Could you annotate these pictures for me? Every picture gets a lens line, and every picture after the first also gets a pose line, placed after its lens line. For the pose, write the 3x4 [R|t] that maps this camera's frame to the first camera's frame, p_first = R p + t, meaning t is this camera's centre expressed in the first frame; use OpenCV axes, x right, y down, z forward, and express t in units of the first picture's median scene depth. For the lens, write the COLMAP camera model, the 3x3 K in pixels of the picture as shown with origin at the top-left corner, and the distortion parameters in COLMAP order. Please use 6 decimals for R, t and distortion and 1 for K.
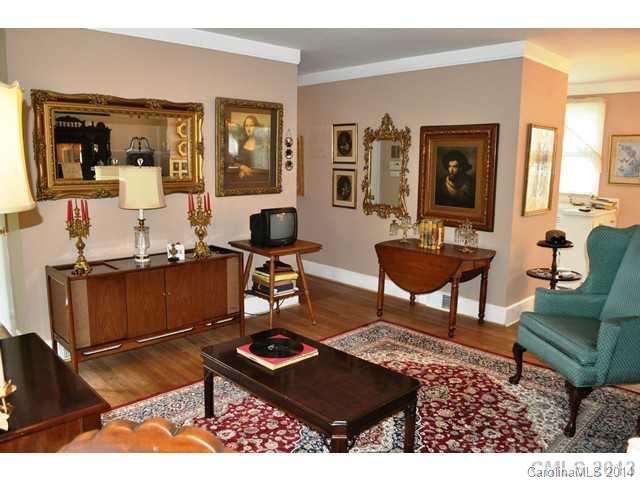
lens RADIAL K [[500.2, 0, 322.3], [0, 500.2, 242.9], [0, 0, 1]] dist [-0.082483, 0.008580]
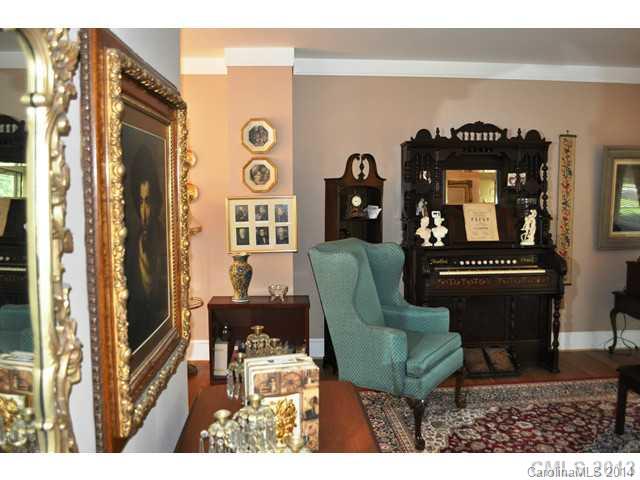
lens RADIAL K [[524.9, 0, 320.6], [0, 524.9, 242.1], [0, 0, 1]] dist [-0.078434, 0.009083]
pose [[-0.764701, -0.074335, 0.640083, -0.015588], [0.100478, 0.967419, 0.232390, -0.267600], [-0.636503, 0.242023, -0.732317, 1.635144]]
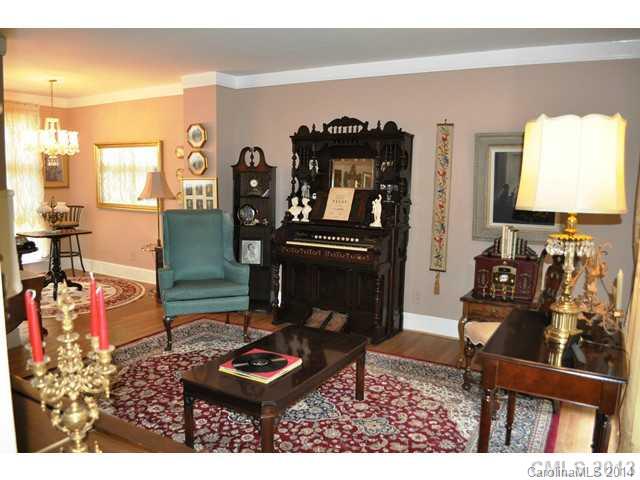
lens RADIAL K [[500.2, 0, 321.4], [0, 500.2, 241.4], [0, 0, 1]] dist [-0.082483, 0.008580]
pose [[-0.277336, -0.141597, 0.950282, -0.824503], [0.138230, 0.972909, 0.185310, -0.148154], [-0.950777, 0.182750, -0.250250, 0.881126]]
